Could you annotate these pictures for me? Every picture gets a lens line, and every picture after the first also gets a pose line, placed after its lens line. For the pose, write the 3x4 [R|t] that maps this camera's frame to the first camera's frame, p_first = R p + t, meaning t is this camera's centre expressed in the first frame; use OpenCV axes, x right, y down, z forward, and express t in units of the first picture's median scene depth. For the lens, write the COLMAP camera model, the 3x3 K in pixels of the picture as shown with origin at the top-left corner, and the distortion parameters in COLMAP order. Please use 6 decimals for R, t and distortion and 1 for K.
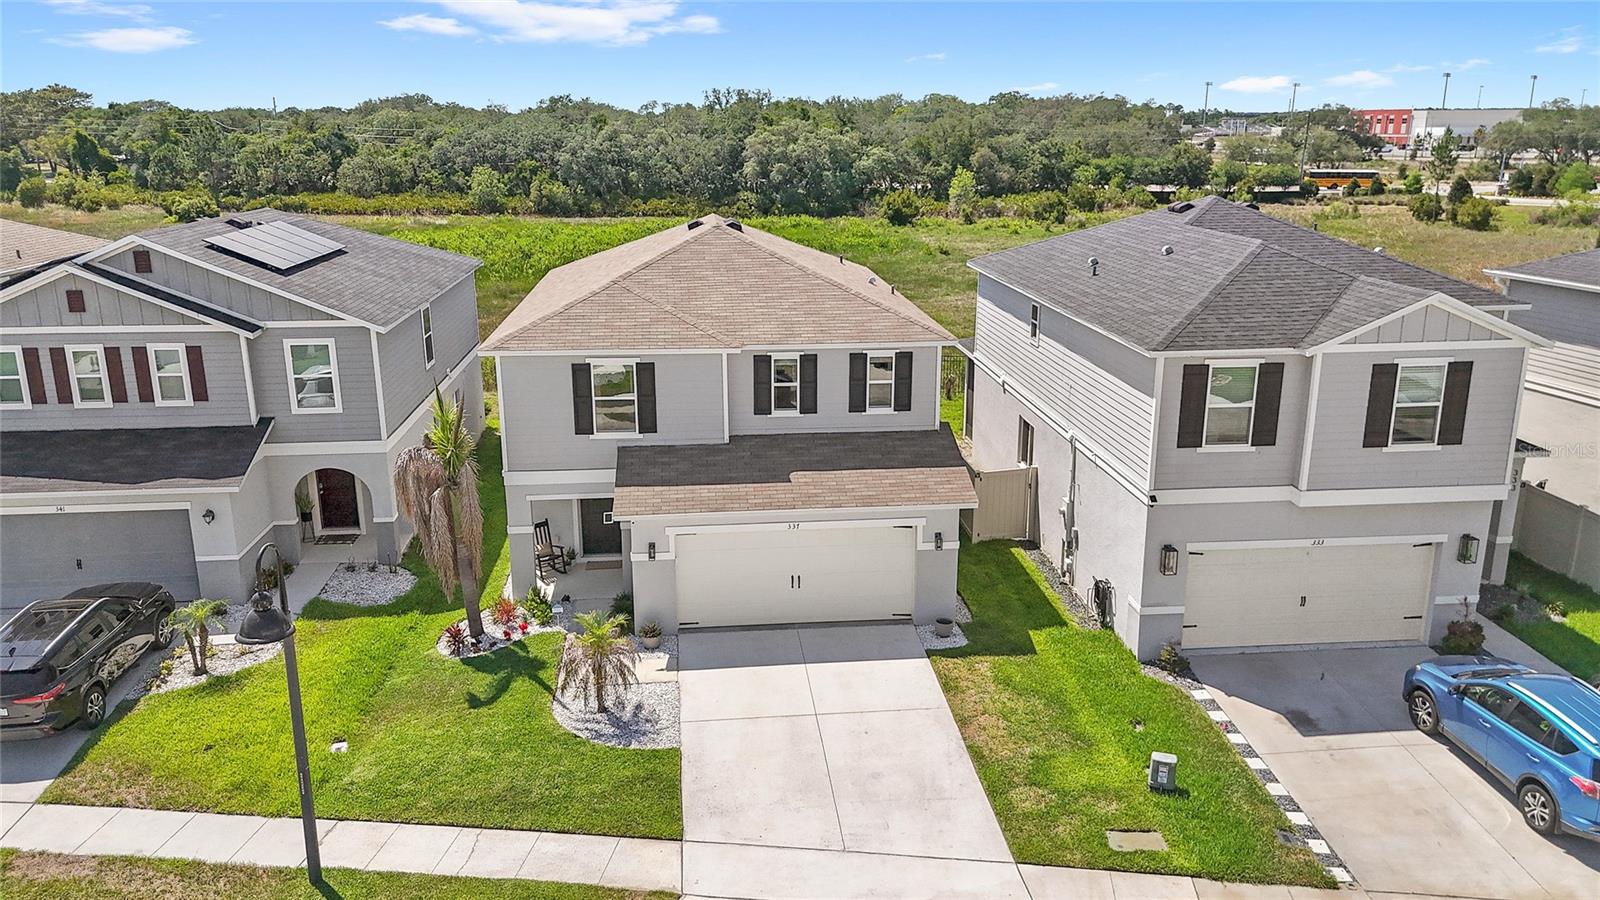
lens RADIAL K [[1183.6, 0, 802.7], [0, 1183.6, 452.6], [0, 0, 1]] dist [0.070012, -0.066873]
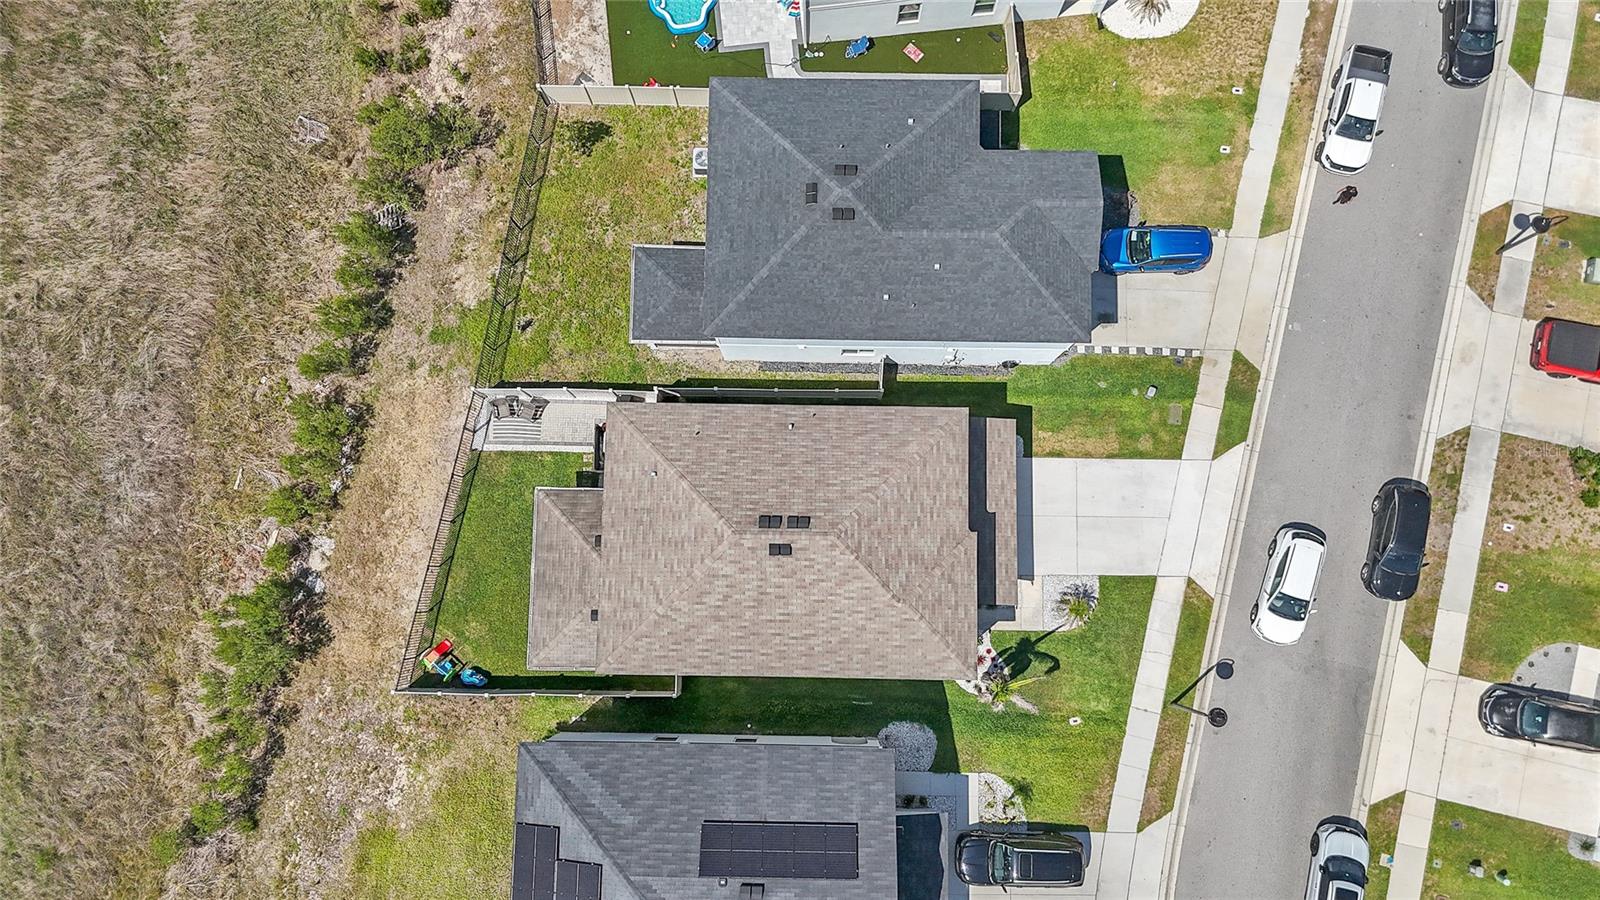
lens RADIAL K [[1183.6, 0, 802.9], [0, 1183.6, 449.8], [0, 0, 1]] dist [0.070012, -0.066873]
pose [[0.110302, -0.986909, 0.117657, -0.166759], [0.280114, 0.144449, 0.949037, -1.860503], [-0.953609, -0.071723, 0.292380, 0.730724]]
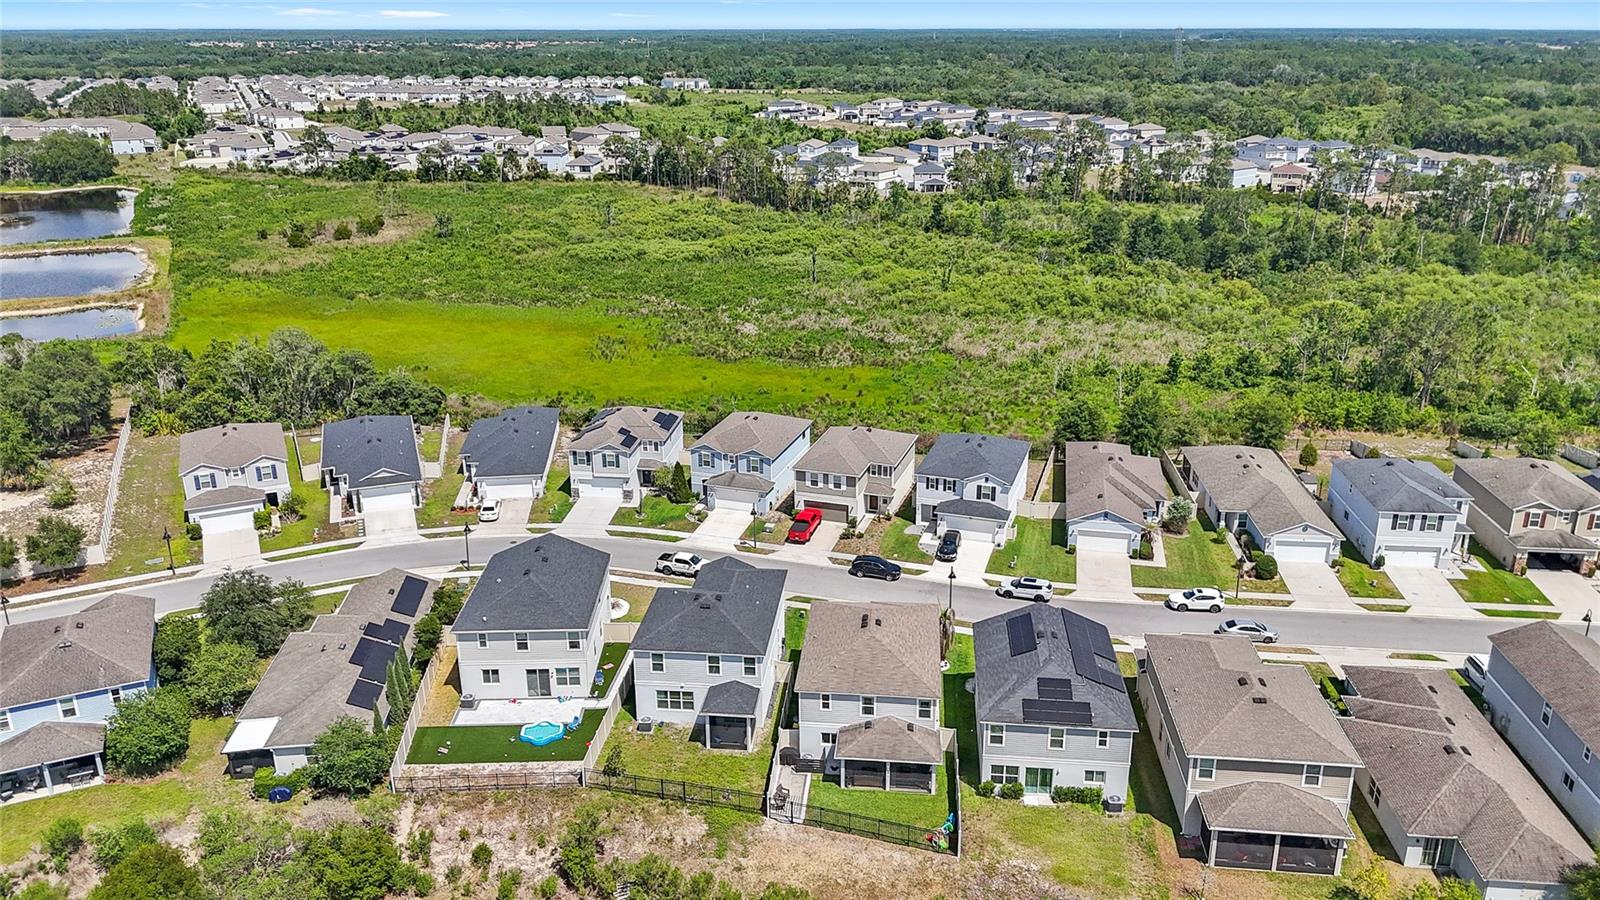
lens RADIAL K [[1183.6, 0, 801.6], [0, 1183.6, 437.2], [0, 0, 1]] dist [0.070012, -0.066873]
pose [[-0.981479, -0.053540, 0.183937, -0.505037], [0.059969, 0.826027, 0.560432, -2.673953], [-0.181943, 0.561082, -0.807517, 3.815358]]
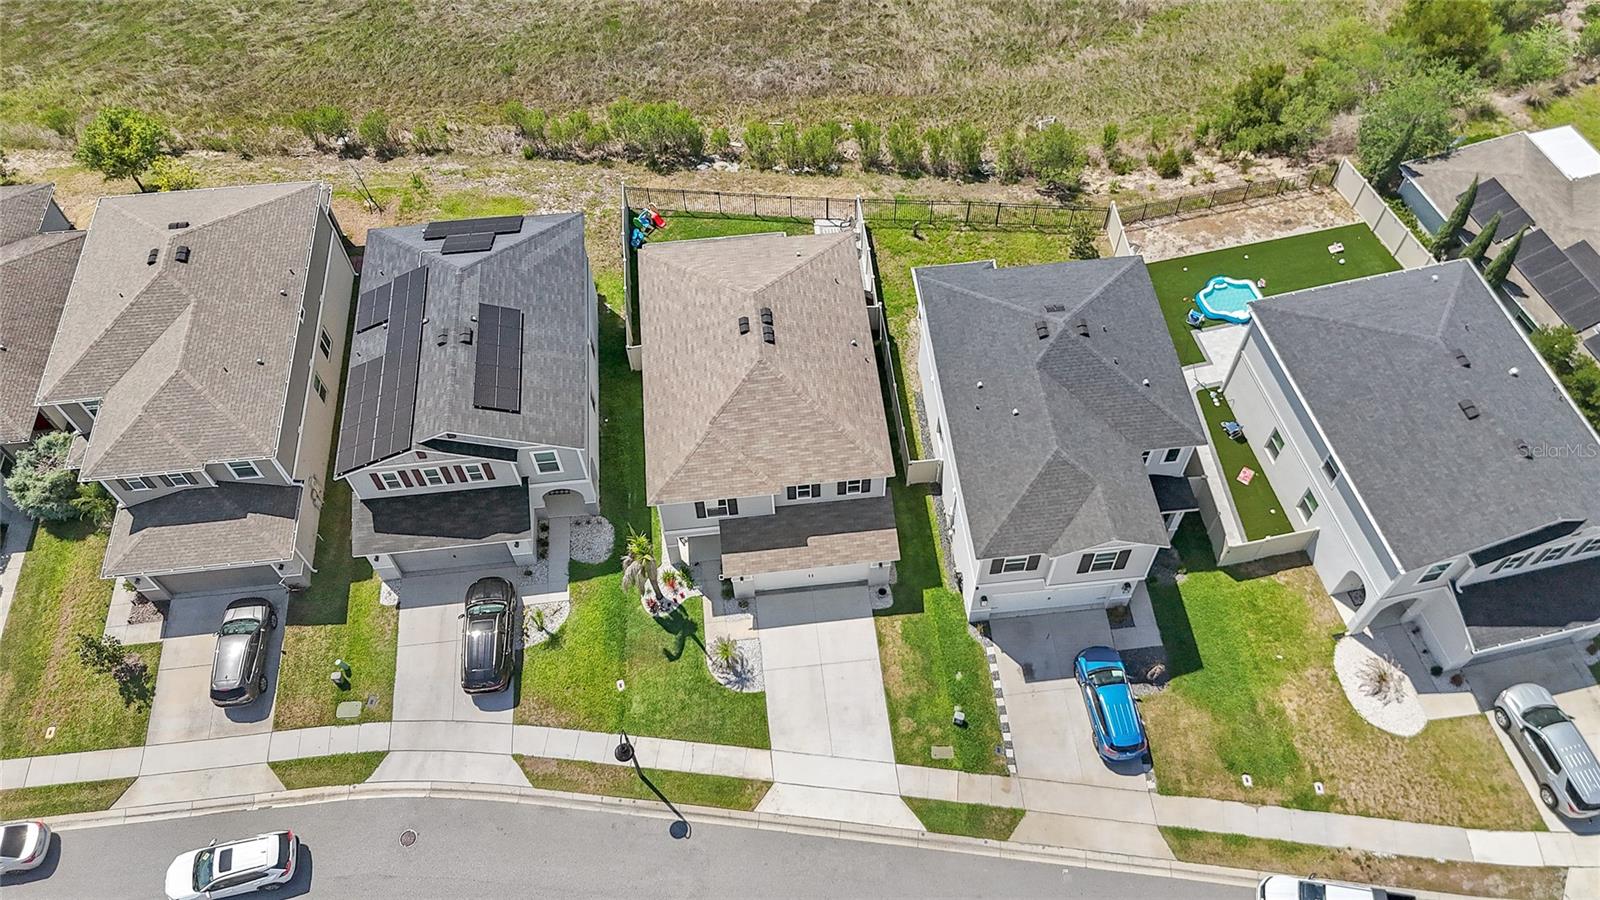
lens RADIAL K [[1183.6, 0, 800.5], [0, 1183.6, 448.2], [0, 0, 1]] dist [0.070012, -0.066873]
pose [[0.999845, -0.014724, -0.009670, -0.000813], [0.017474, 0.759904, 0.649801, -1.386011], [-0.002219, -0.649869, 0.760043, -0.414378]]
